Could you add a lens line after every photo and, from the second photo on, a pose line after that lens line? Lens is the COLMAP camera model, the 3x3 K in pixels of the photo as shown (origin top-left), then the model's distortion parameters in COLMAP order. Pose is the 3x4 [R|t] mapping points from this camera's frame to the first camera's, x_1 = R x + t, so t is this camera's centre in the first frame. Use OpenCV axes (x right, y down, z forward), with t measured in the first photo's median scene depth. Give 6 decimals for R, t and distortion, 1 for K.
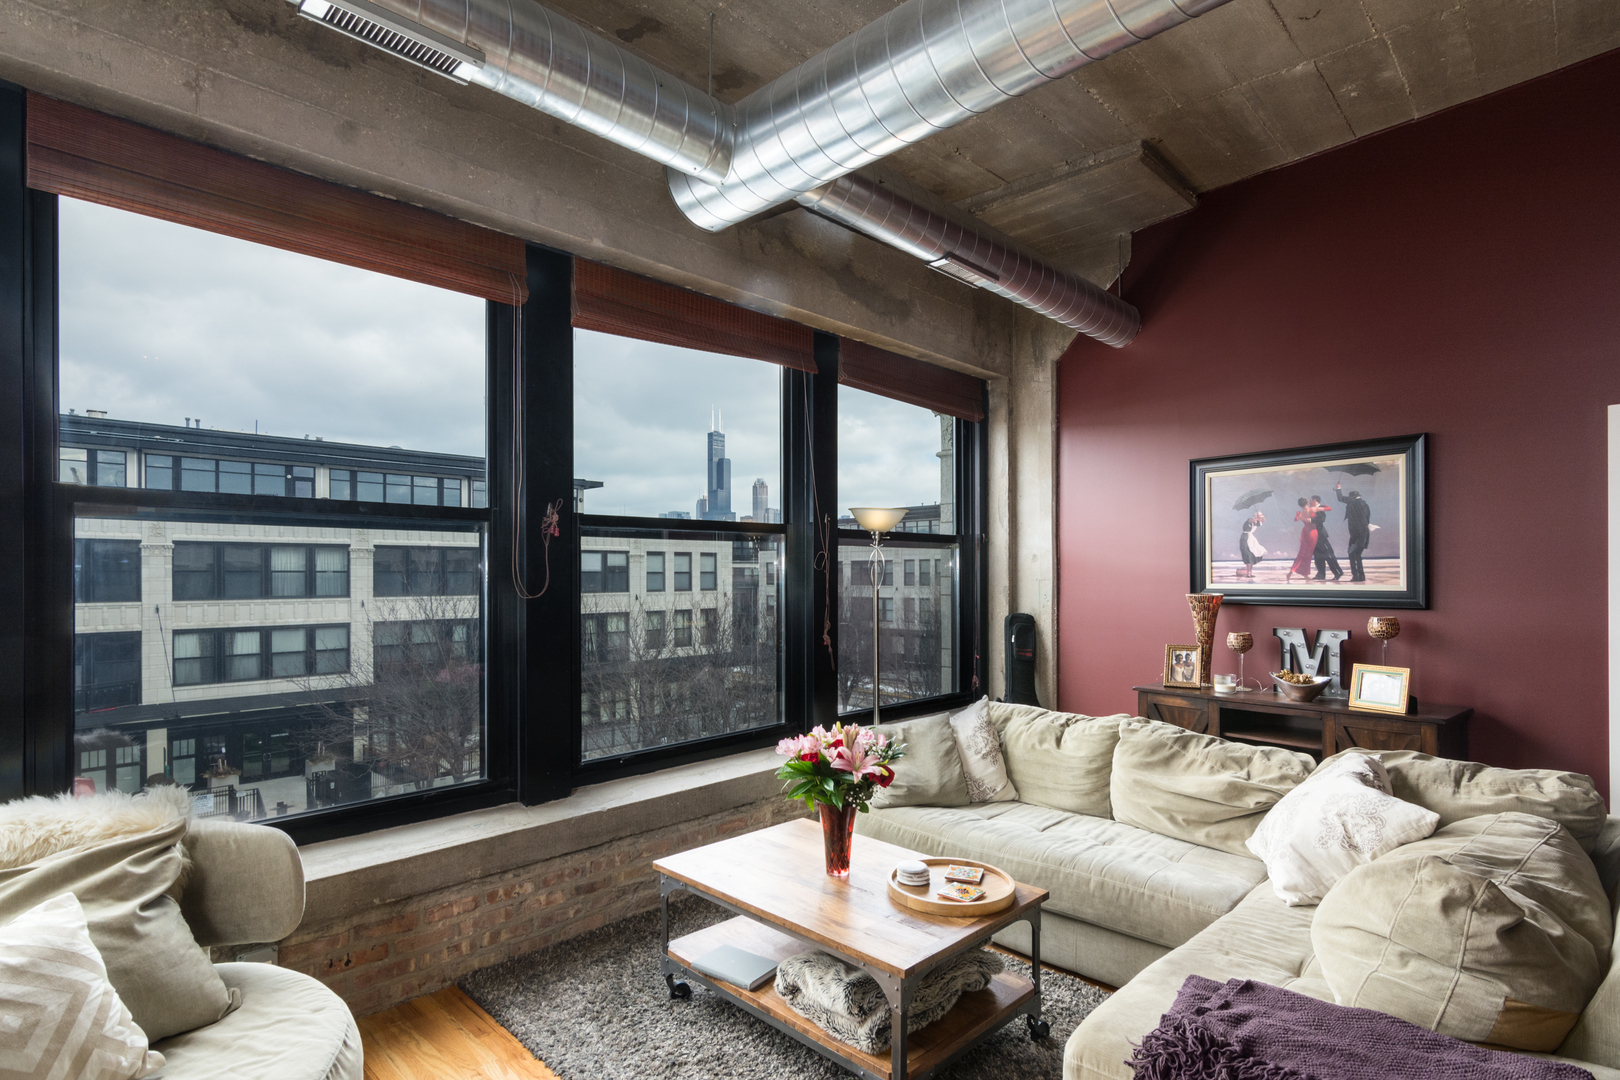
lens RADIAL K [[824.4, 0, 802.3], [0, 824.4, 577.5], [0, 0, 1]] dist [-0.003520, 0.000573]
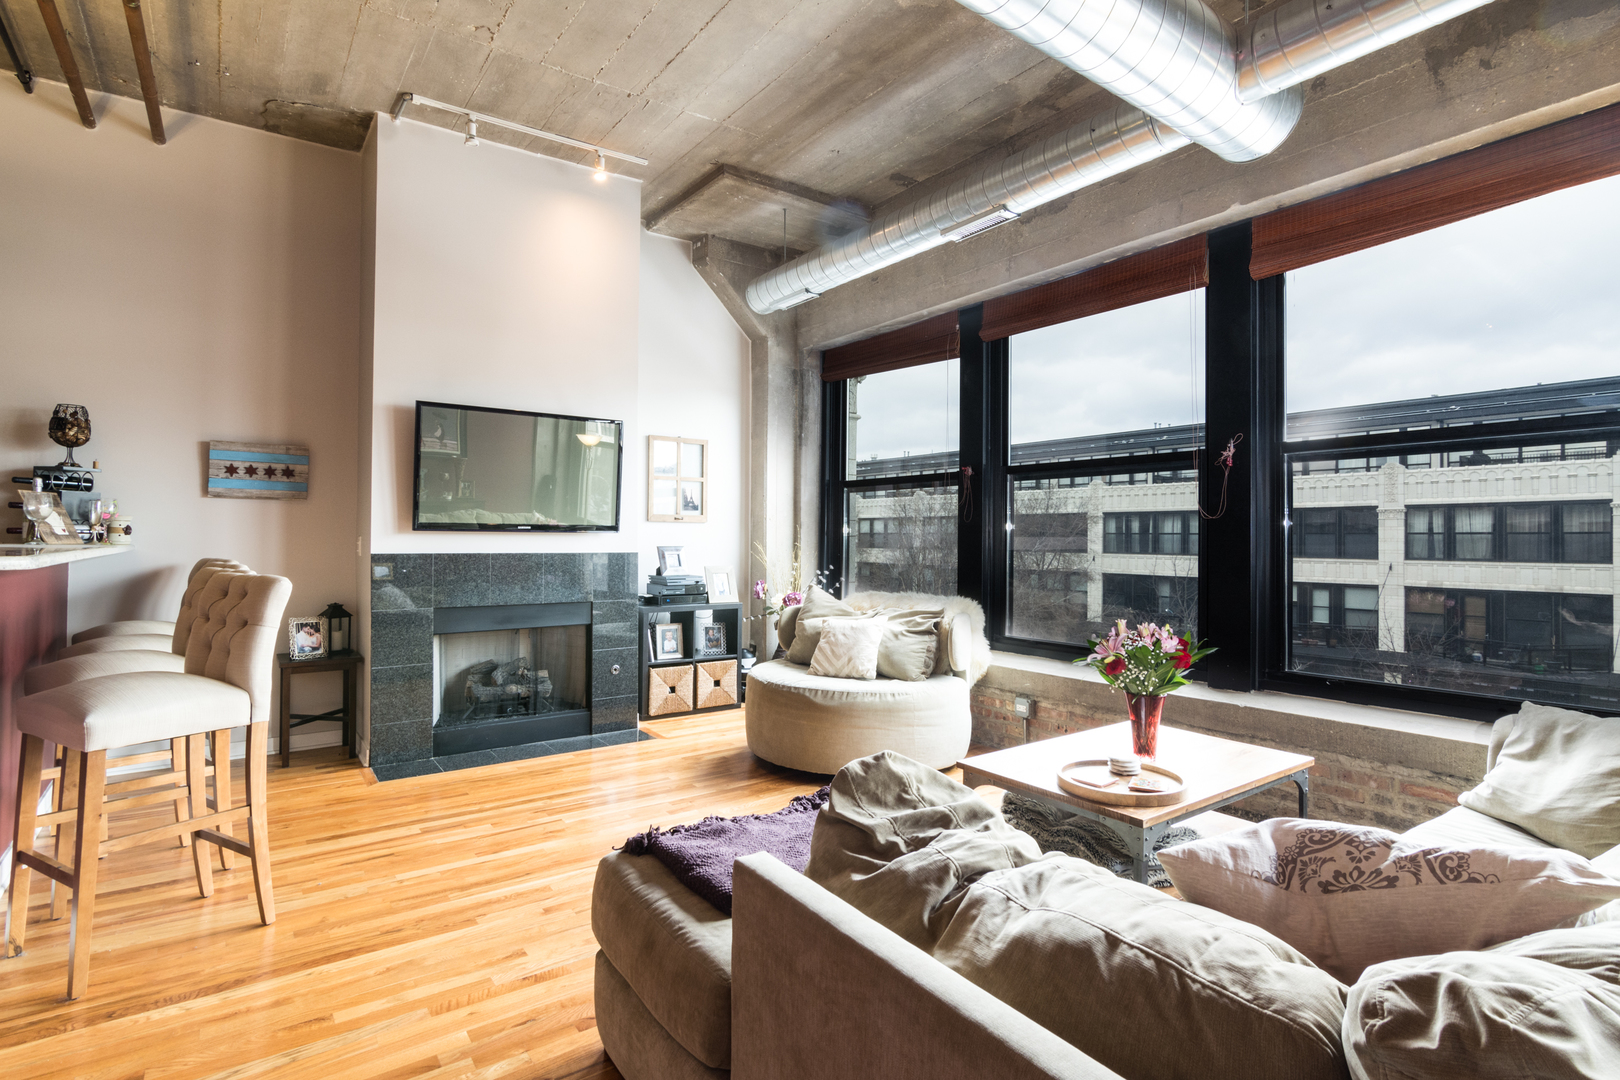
lens RADIAL K [[797.1, 0, 808.6], [0, 797.1, 531.9], [0, 0, 1]] dist [-0.001113, 0.000516]
pose [[-0.165151, -0.006771, -0.986245, 0.890163], [-0.008002, 0.999953, -0.005525, 0.052735], [0.986236, 0.006980, -0.165197, 0.567141]]
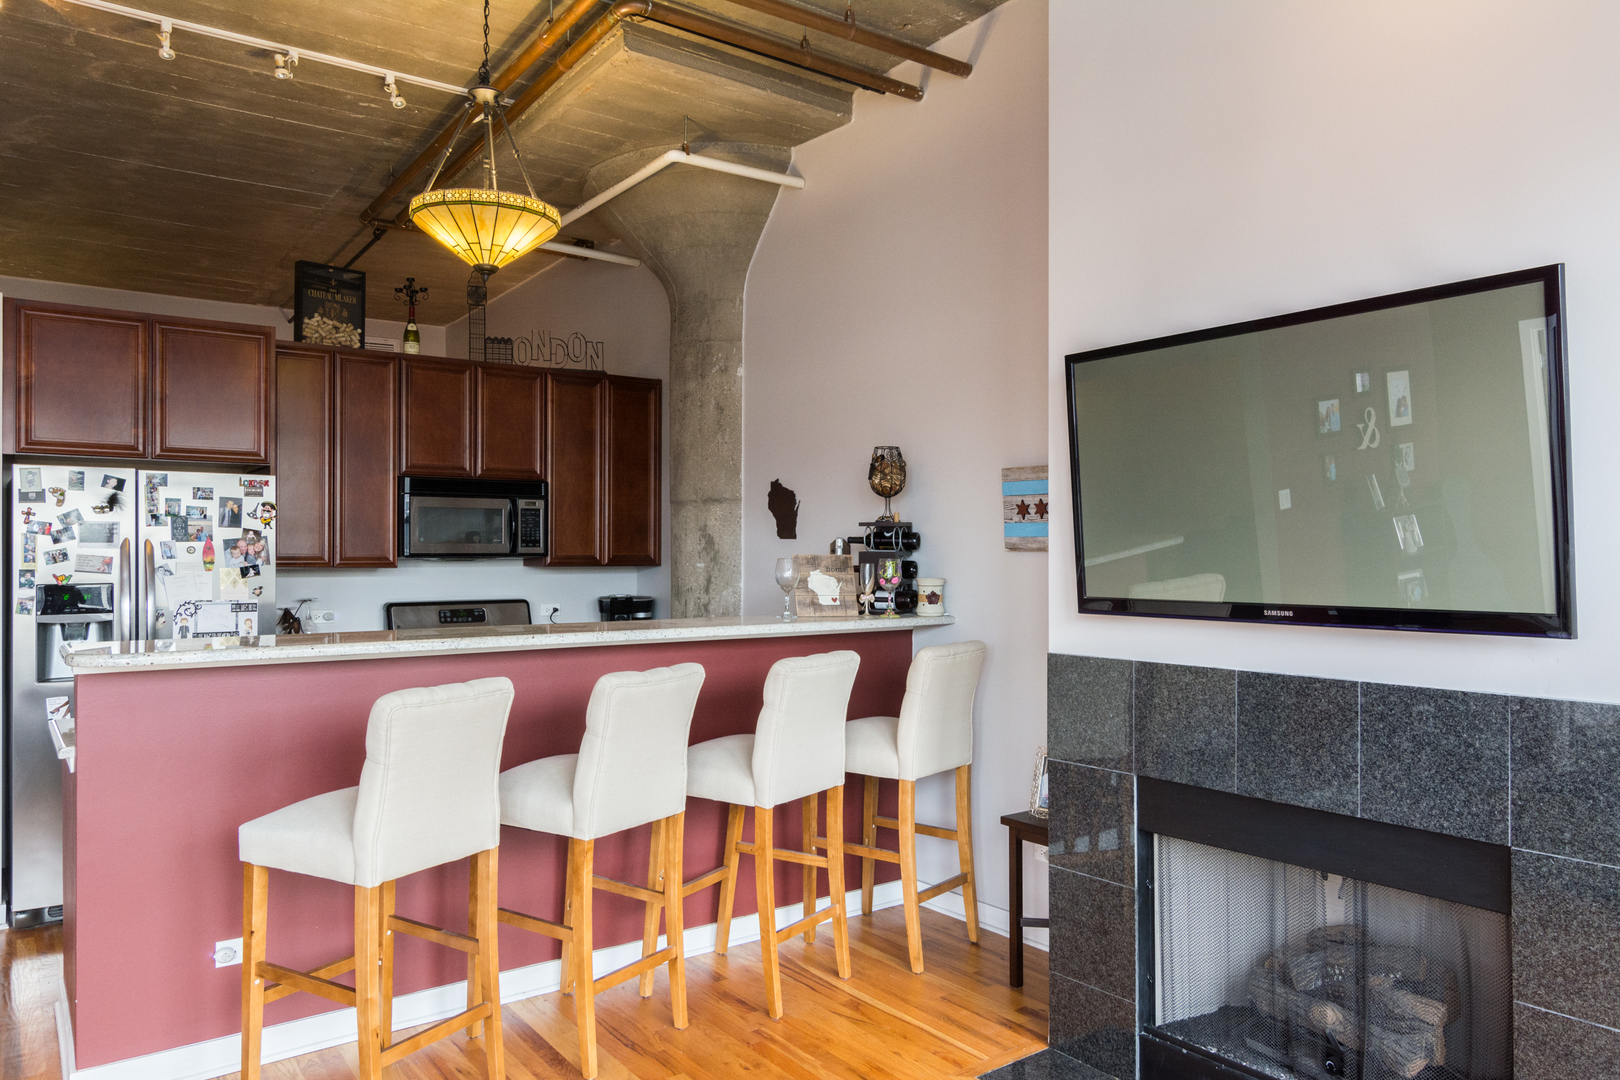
lens RADIAL K [[1108.1, 0, 809.8], [0, 1108.1, 546.3], [0, 0, 1]] dist [0.000387, 0.001304]
pose [[-0.985883, 0.005506, 0.167344, -0.180288], [0.004497, 0.999969, -0.006408, 0.000358], [-0.167374, -0.005565, -0.985878, 0.649857]]
